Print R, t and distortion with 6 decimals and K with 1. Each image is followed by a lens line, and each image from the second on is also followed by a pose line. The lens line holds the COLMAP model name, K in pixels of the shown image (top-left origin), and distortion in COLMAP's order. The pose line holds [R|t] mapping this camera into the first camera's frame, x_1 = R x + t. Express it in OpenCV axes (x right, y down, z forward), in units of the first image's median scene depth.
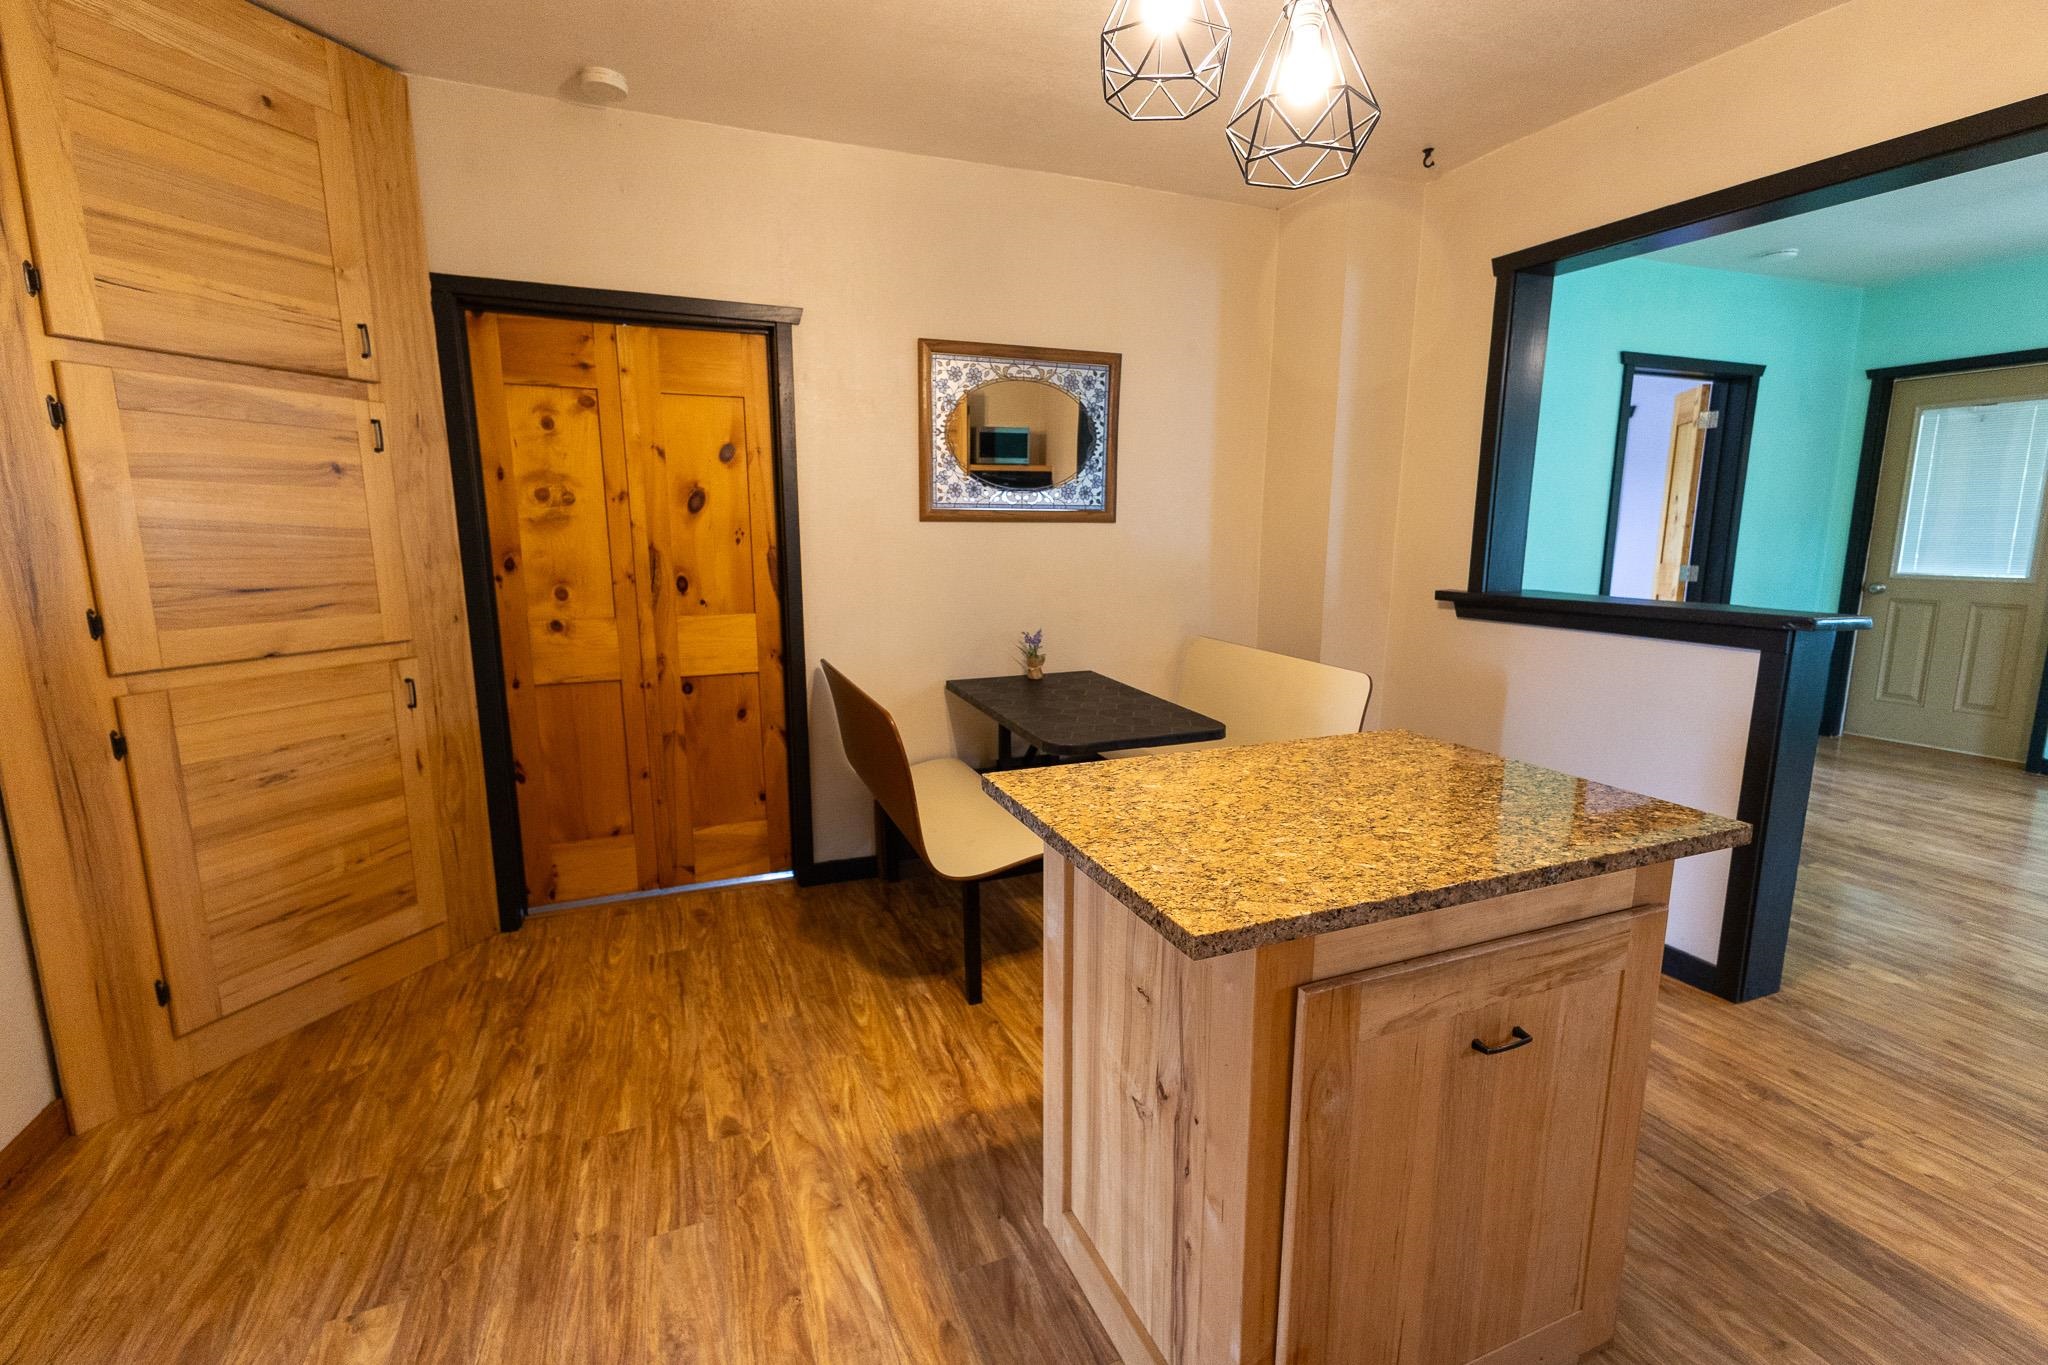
lens RADIAL K [[890.1, 0, 1038.7], [0, 890.1, 672.9], [0, 0, 1]] dist [0.009647, -0.000342]
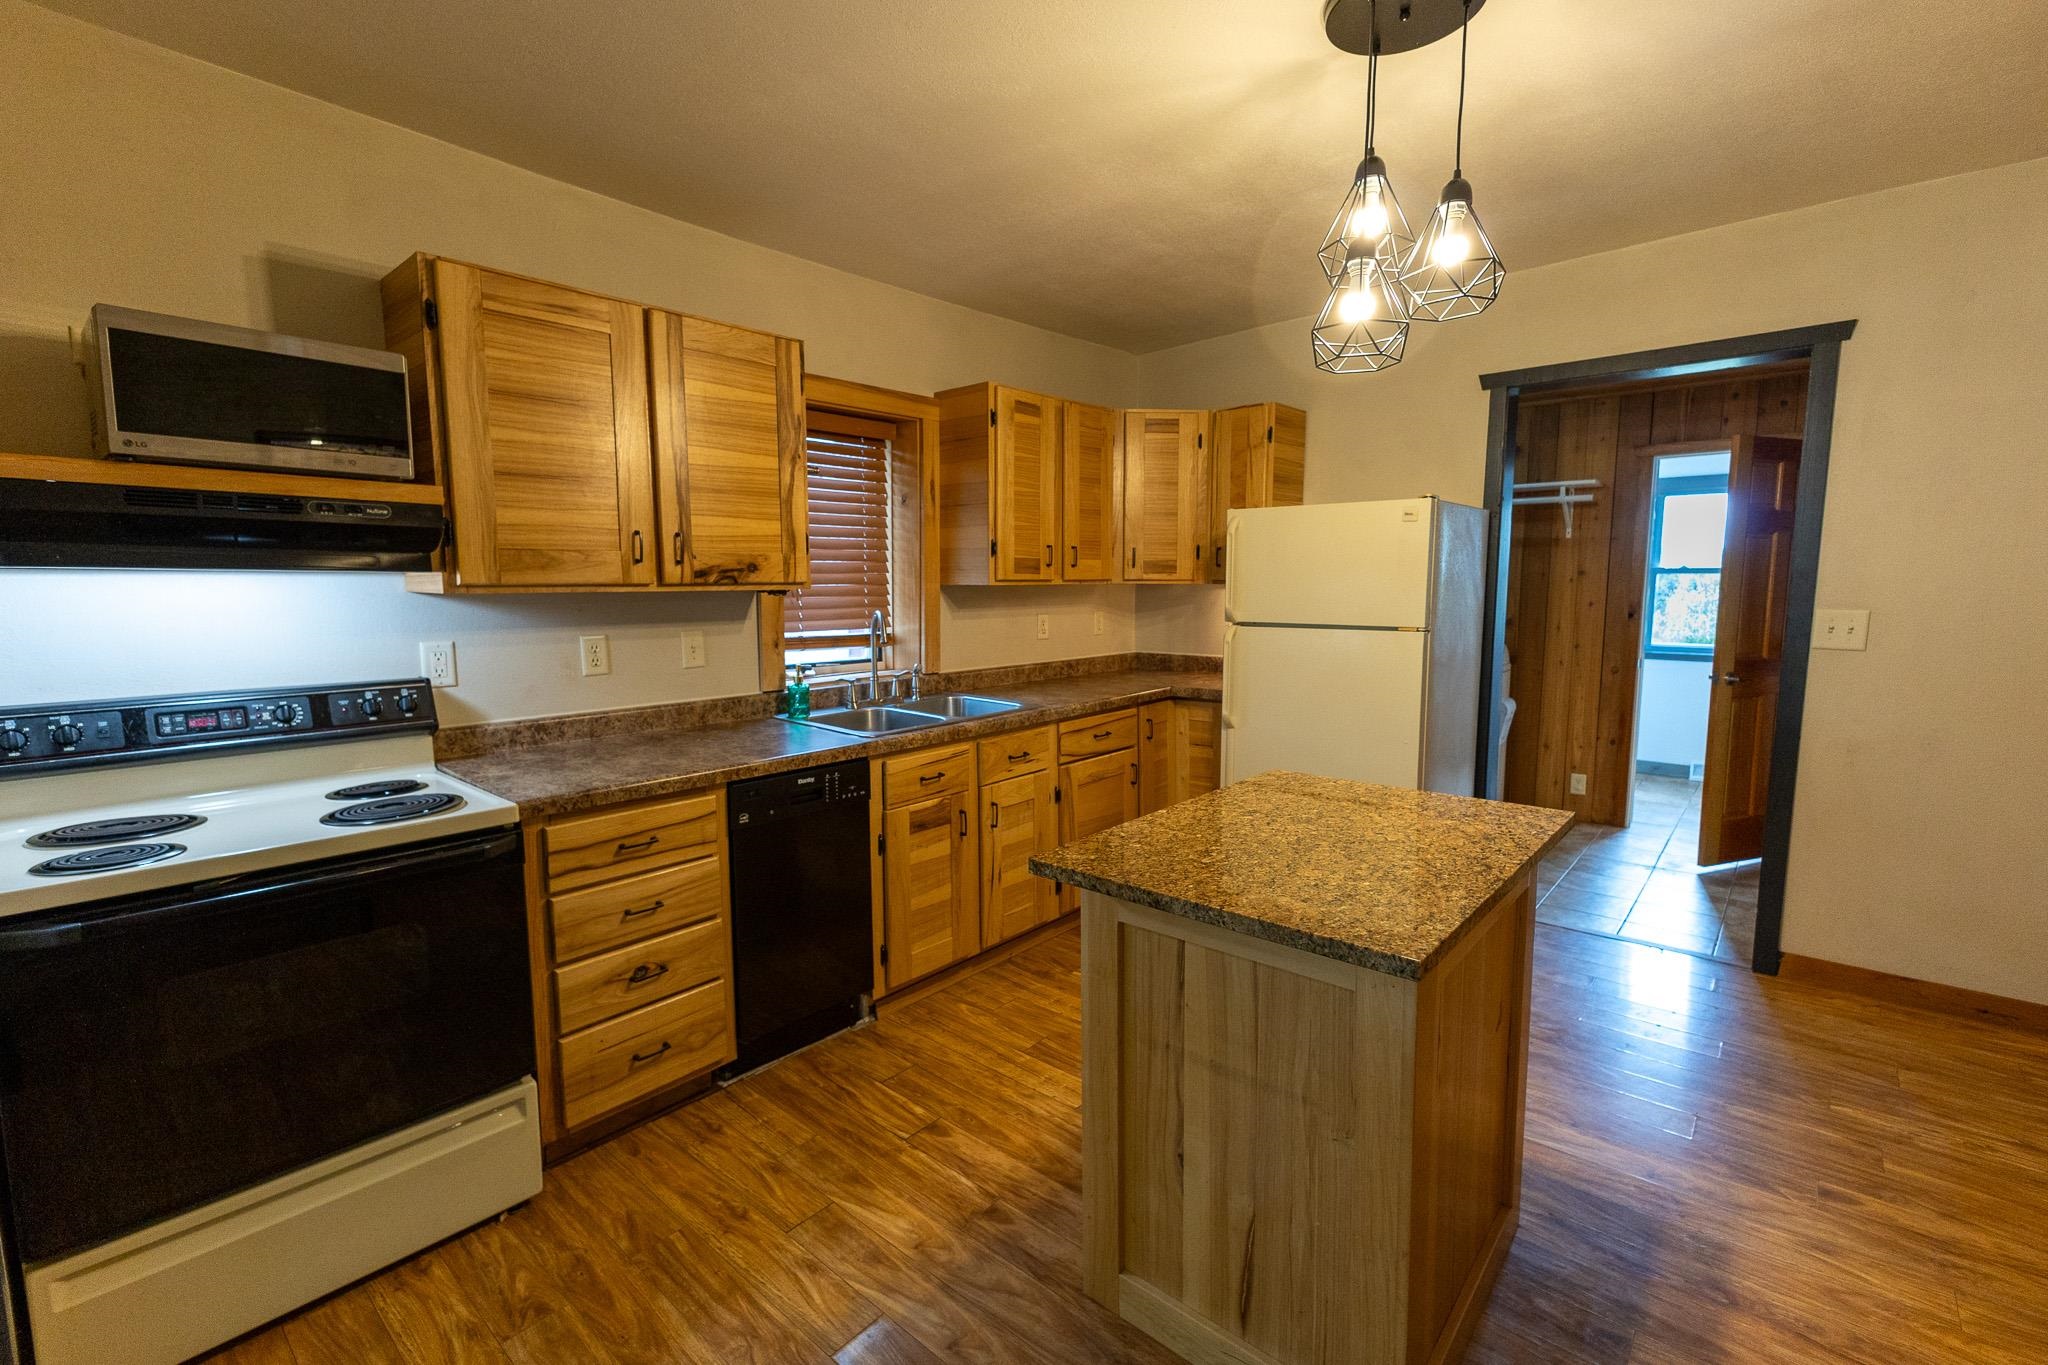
lens RADIAL K [[890.1, 0, 1040.5], [0, 890.1, 681.8], [0, 0, 1]] dist [0.009647, -0.000342]
pose [[-0.896892, 0.057232, -0.438531, 1.042301], [-0.065825, 0.963270, 0.260341, -0.304489], [0.437323, 0.262364, -0.860182, 1.593557]]
